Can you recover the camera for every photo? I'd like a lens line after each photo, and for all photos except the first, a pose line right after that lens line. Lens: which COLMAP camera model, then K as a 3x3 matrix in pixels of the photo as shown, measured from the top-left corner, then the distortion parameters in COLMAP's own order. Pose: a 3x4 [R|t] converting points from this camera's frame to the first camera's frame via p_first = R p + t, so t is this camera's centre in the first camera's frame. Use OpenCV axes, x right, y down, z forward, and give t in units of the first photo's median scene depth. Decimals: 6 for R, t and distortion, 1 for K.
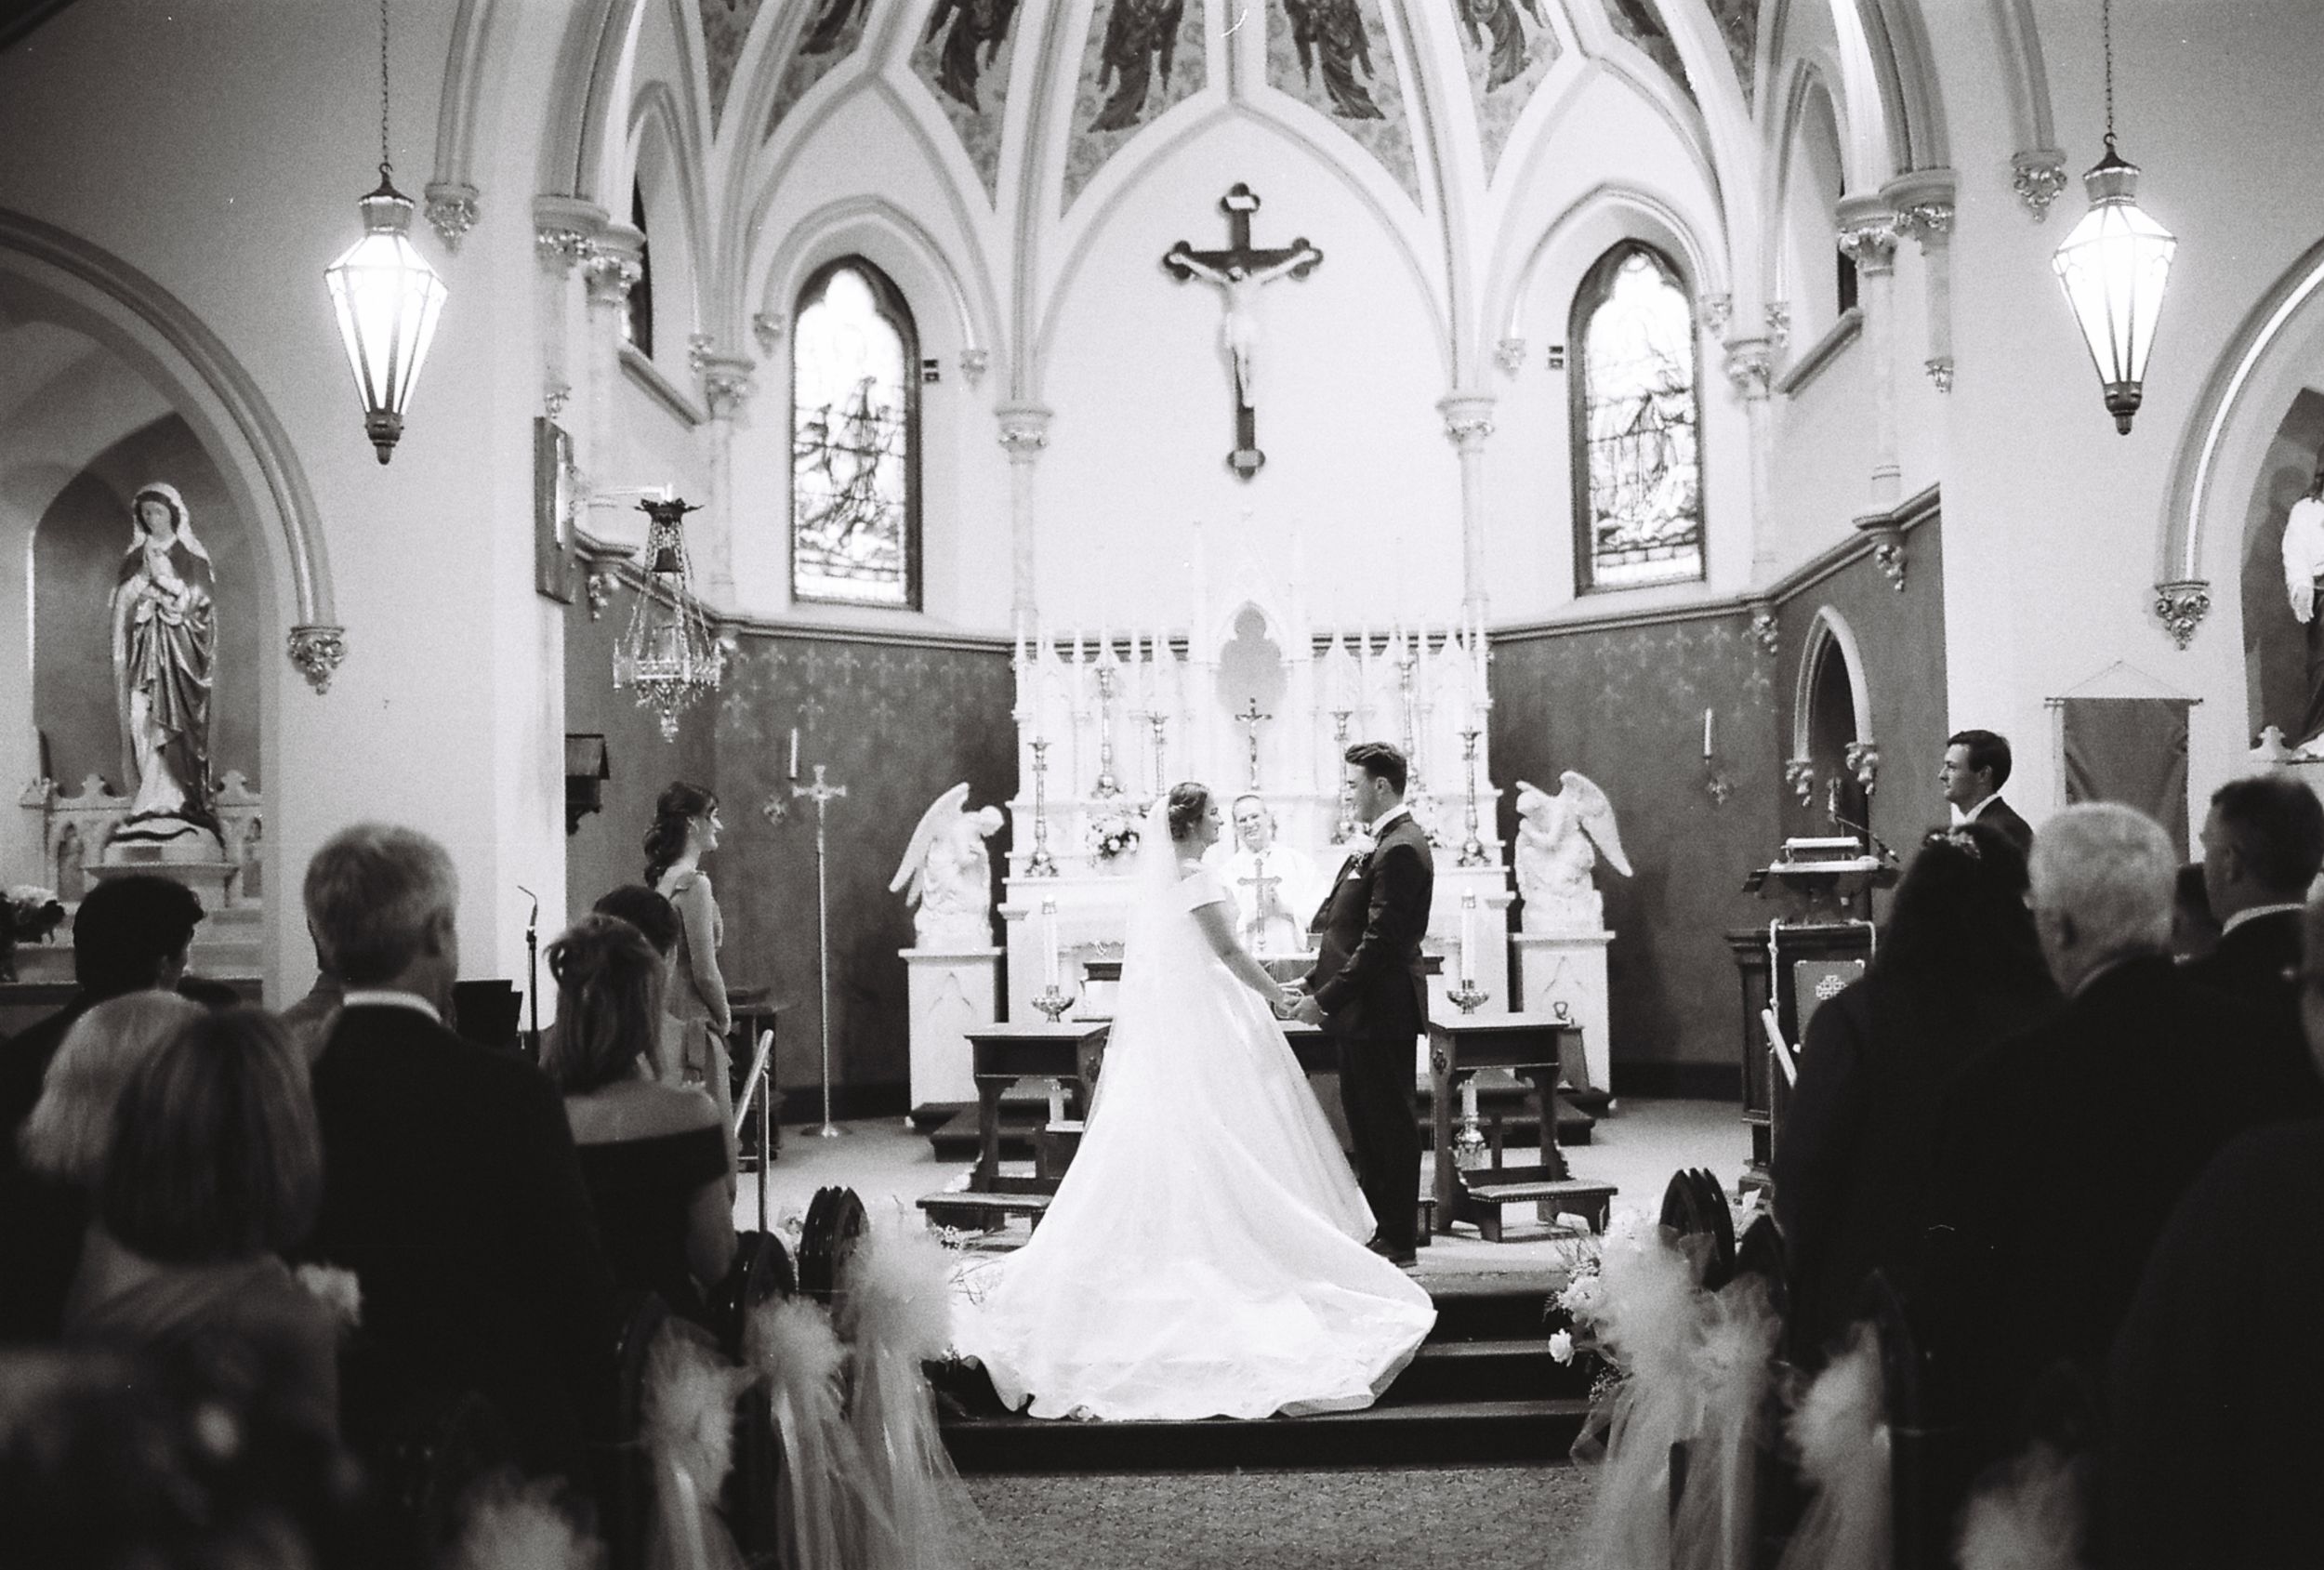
lens RADIAL K [[2511.6, 0, 1170.9], [0, 2511.6, 776.6], [0, 0, 1]] dist [-0.000516, 0.000000]
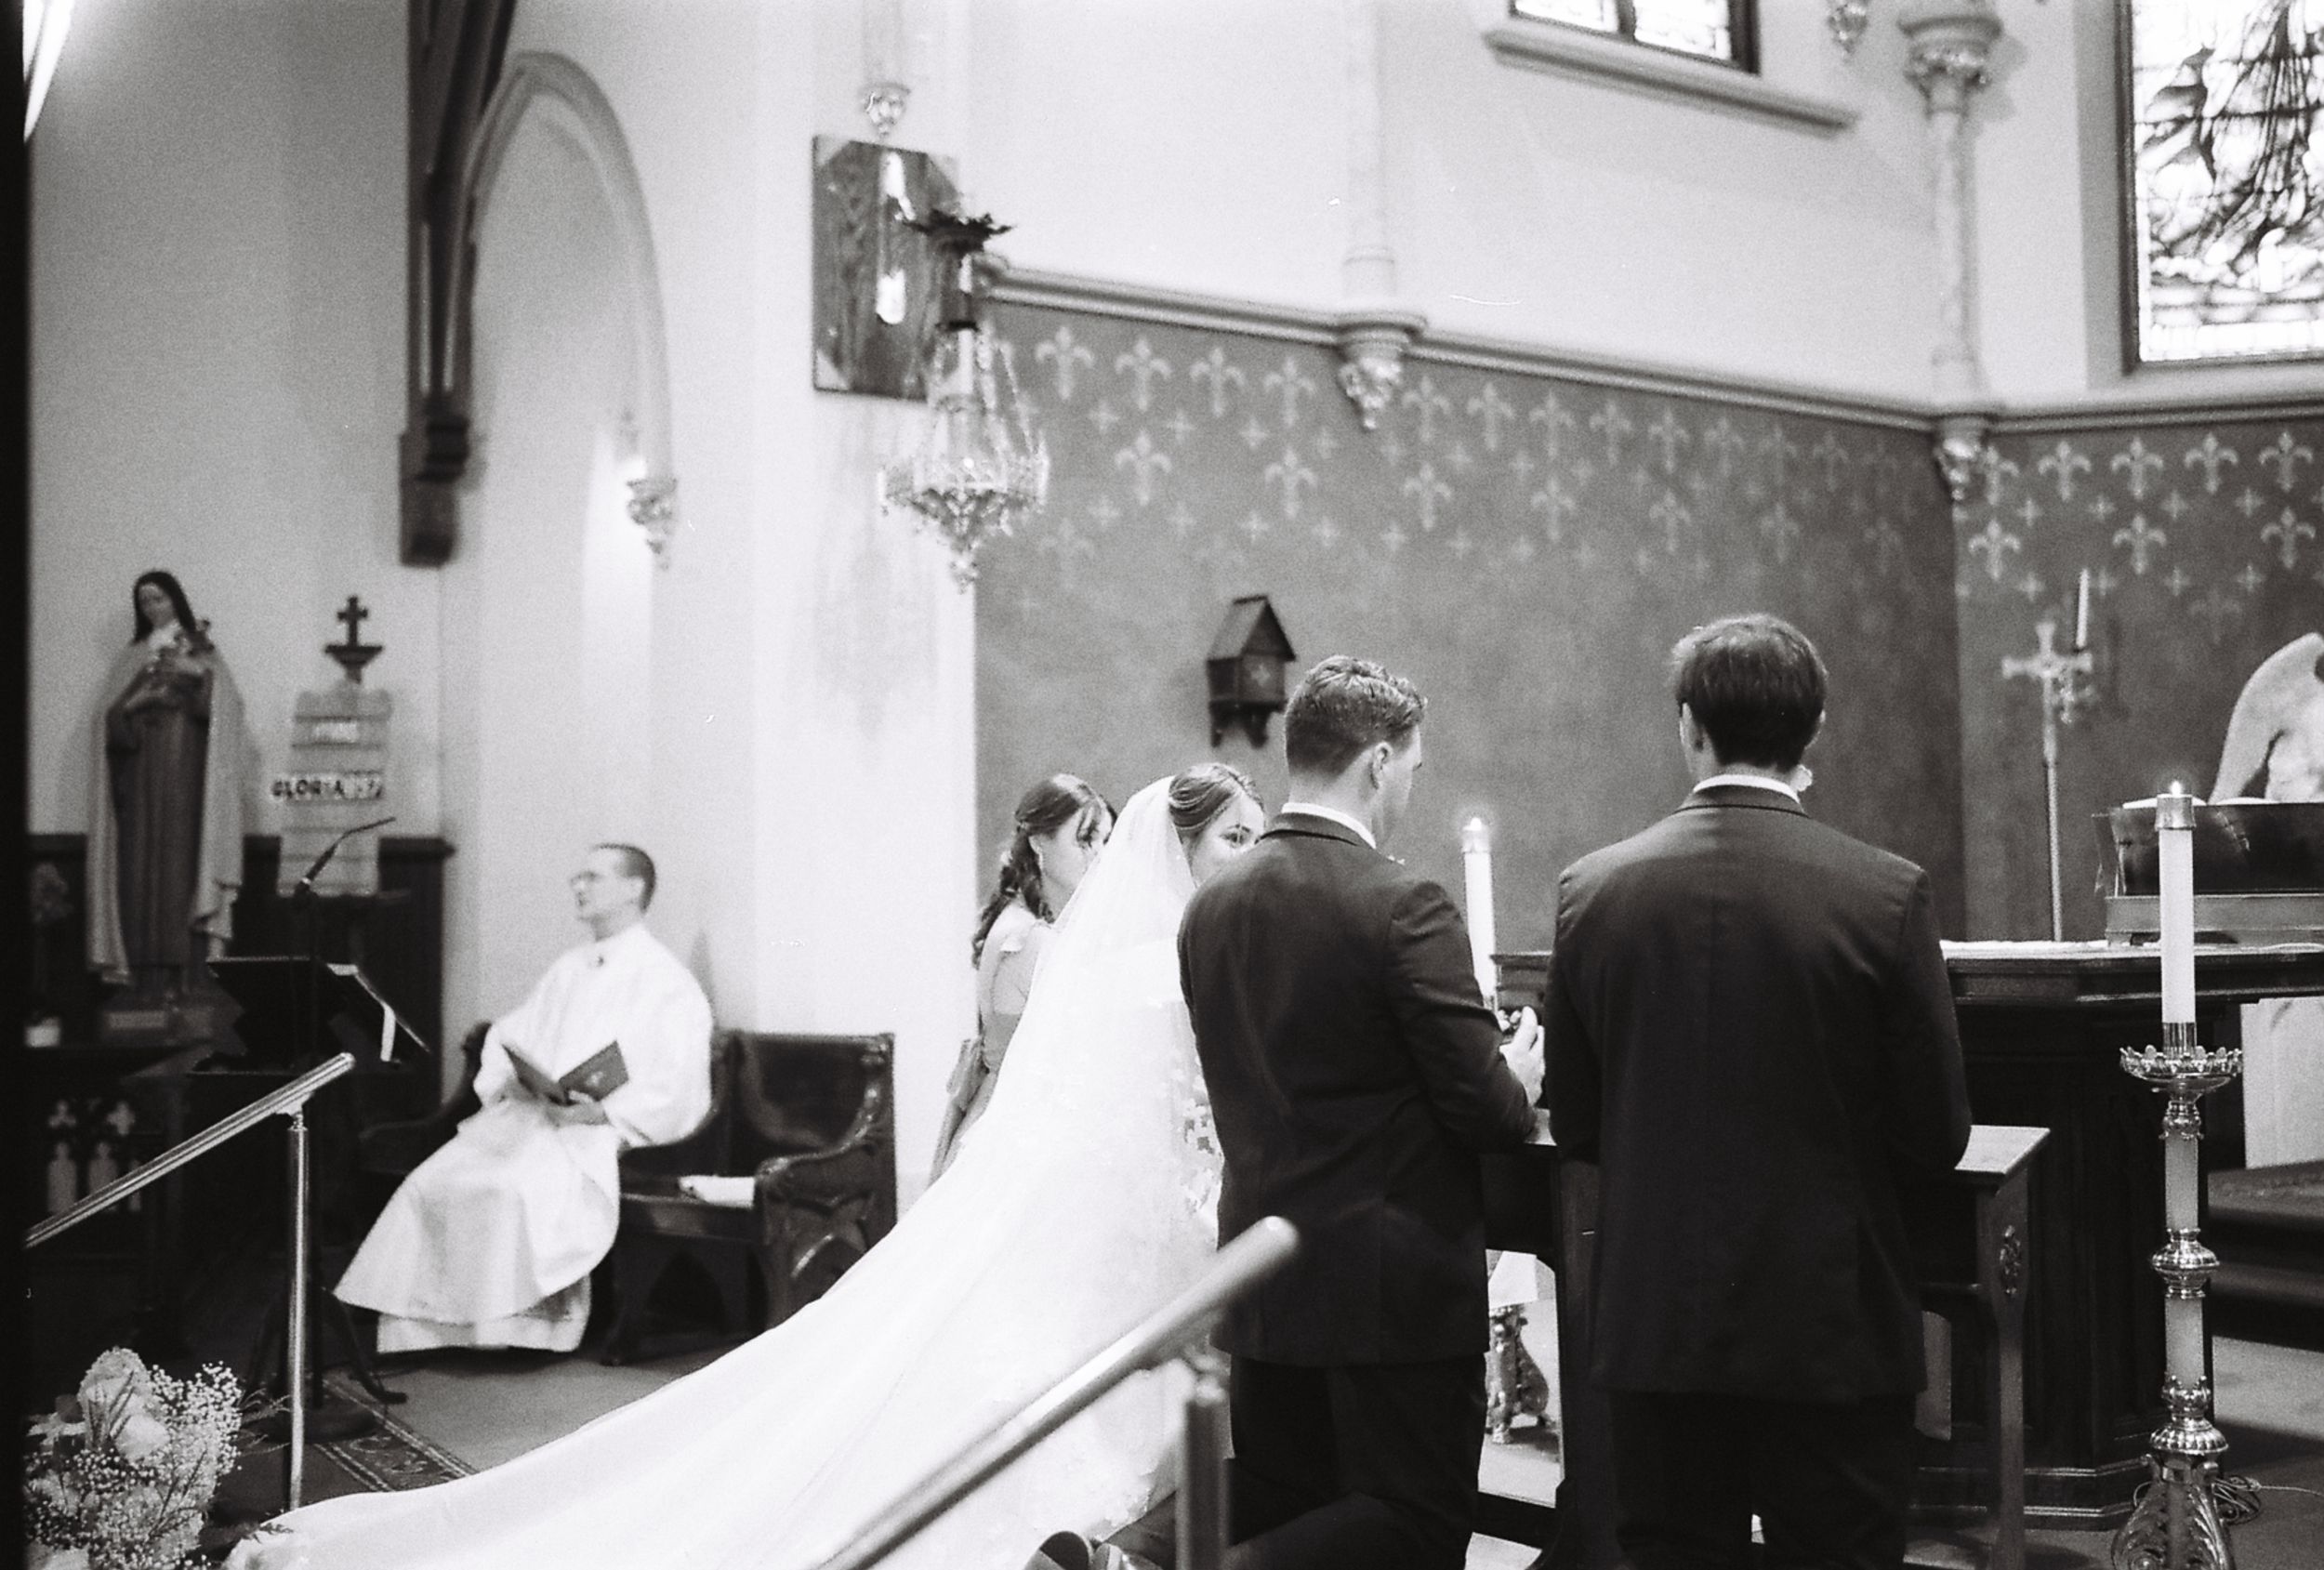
lens RADIAL K [[2511.6, 0, 1163.9], [0, 2511.6, 799.7], [0, 0, 1]] dist [-0.000516, 0.000000]
pose [[0.545969, -0.022398, -0.837506, 0.258782], [0.039193, 0.999231, -0.001174, 0.031054], [0.836888, -0.032184, 0.546427, 0.462717]]
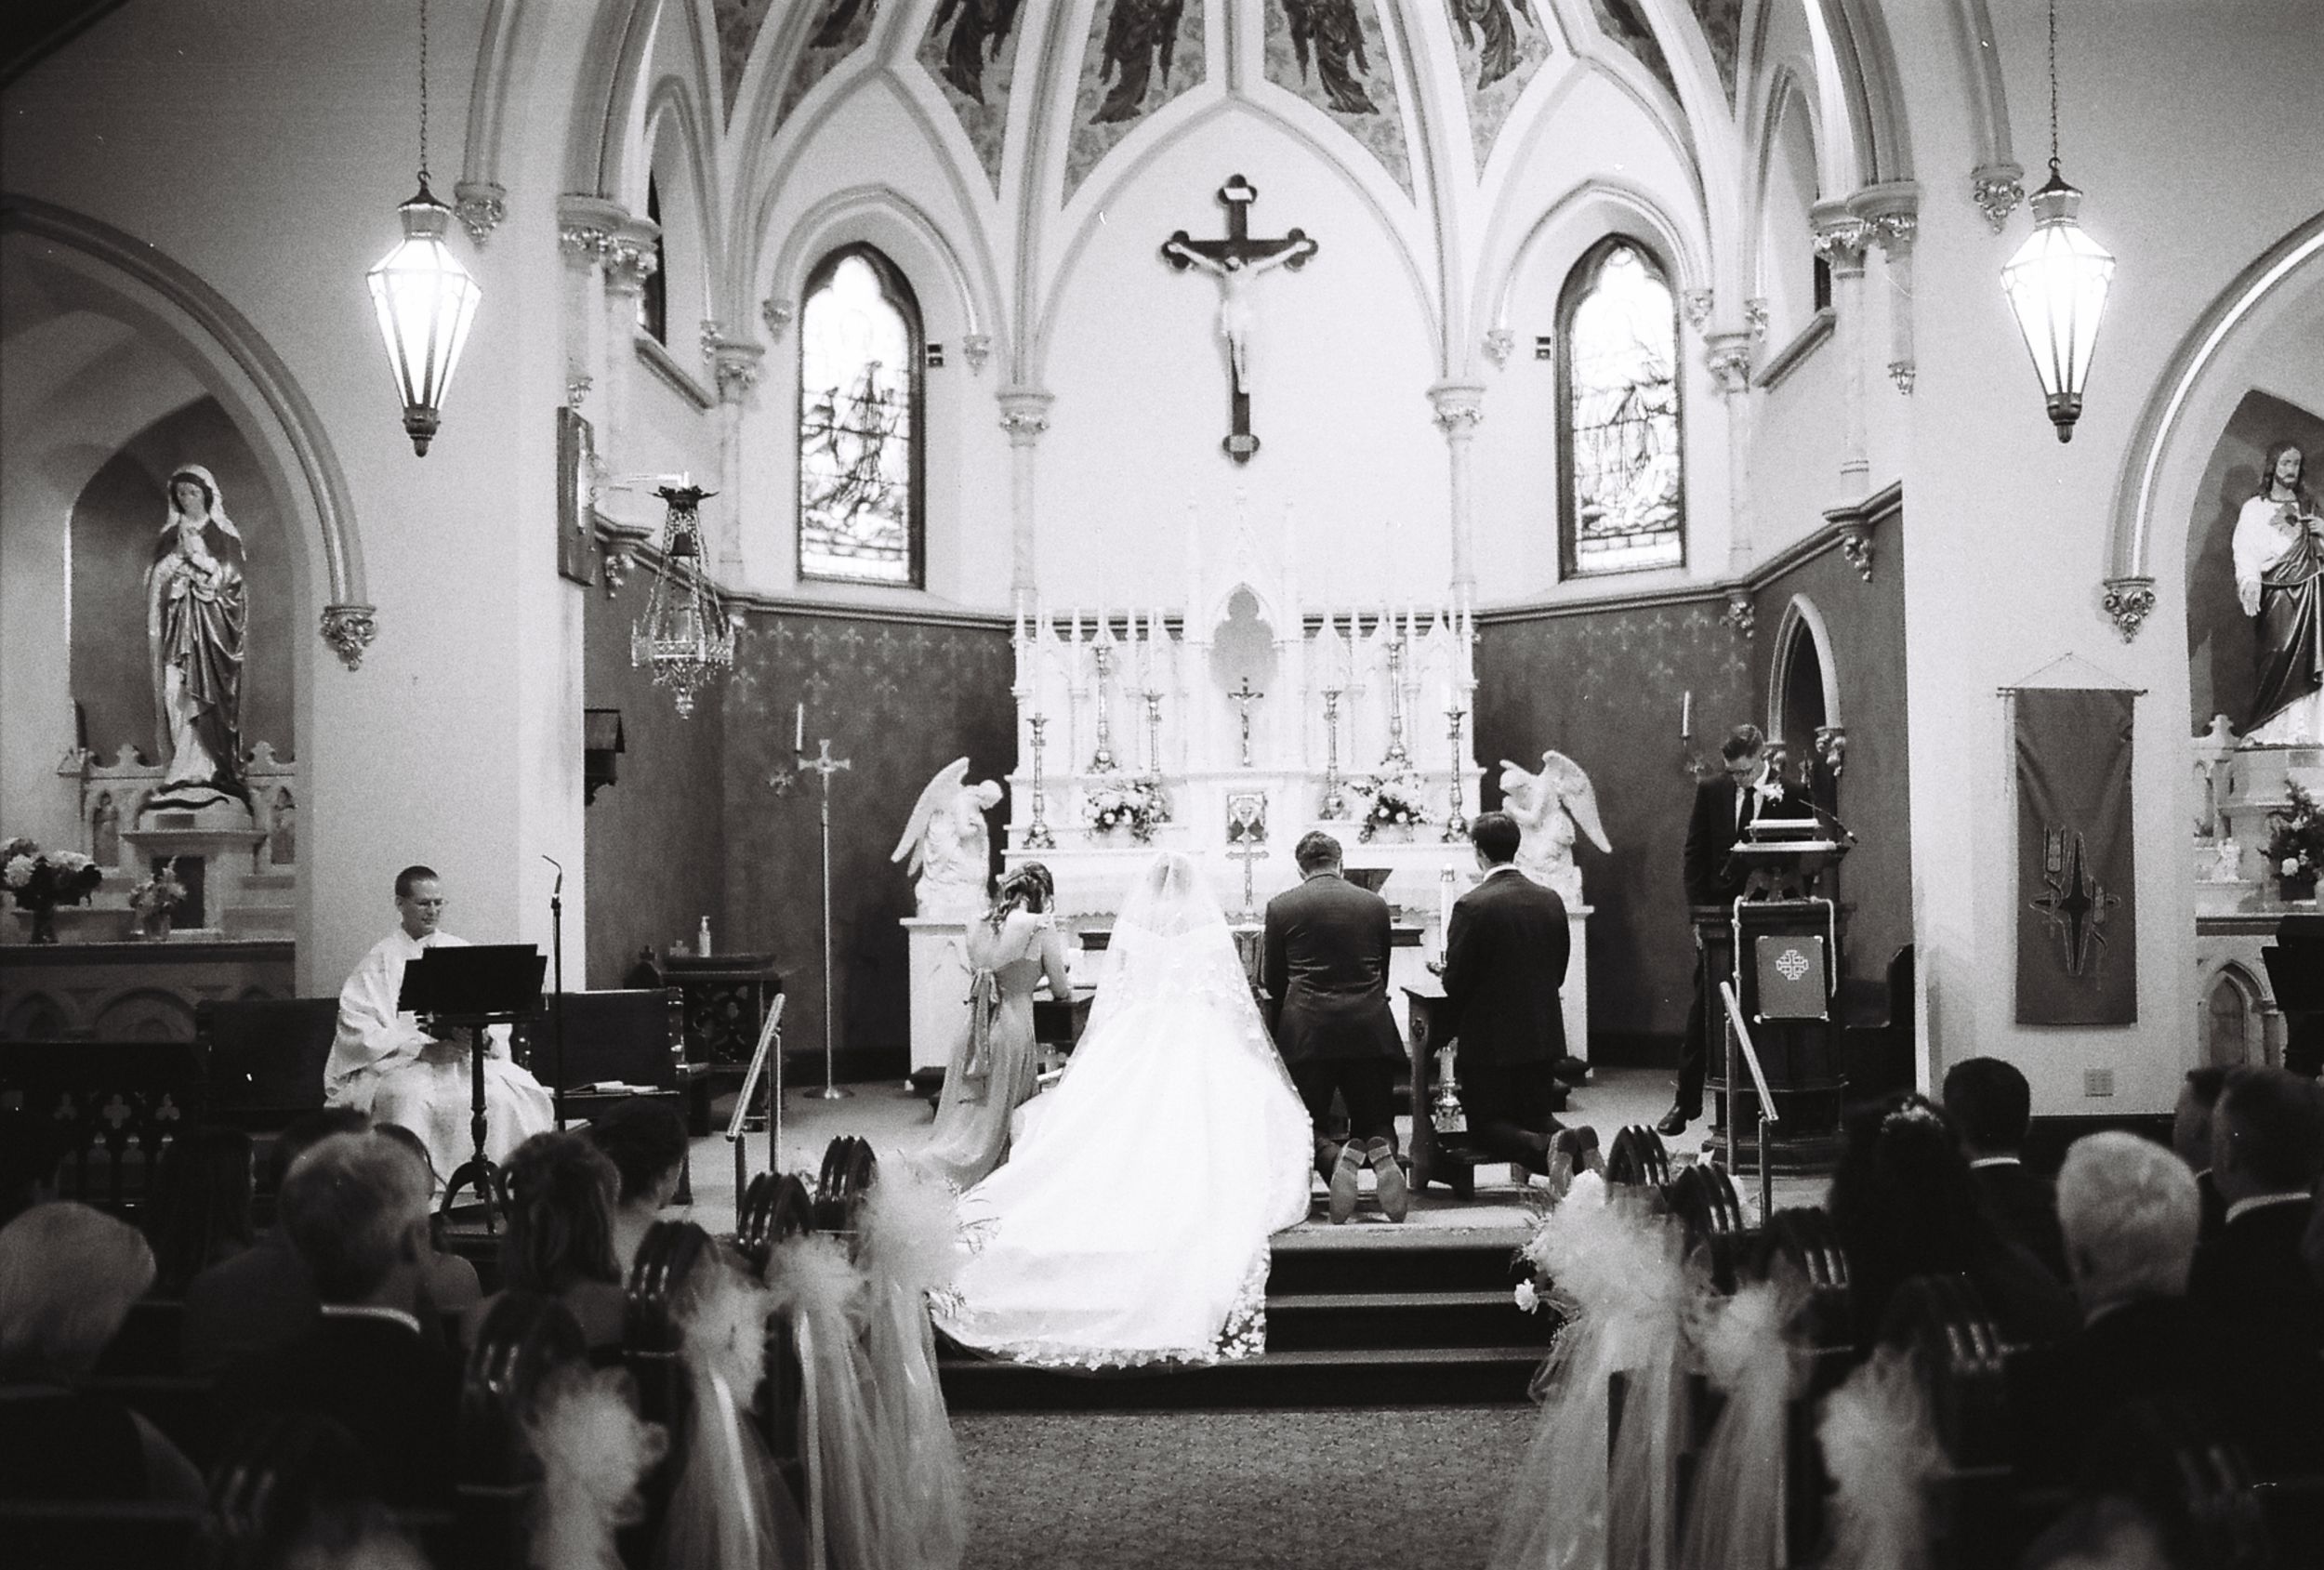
lens RADIAL K [[2511.6, 0, 1174.2], [0, 2511.6, 766.1], [0, 0, 1]] dist [-0.000516, 0.000000]
pose [[0.999964, 0.008075, 0.002676, 0.001043], [-0.008095, 0.999938, 0.007598, -0.002447], [-0.002614, -0.007619, 0.999968, -0.031543]]
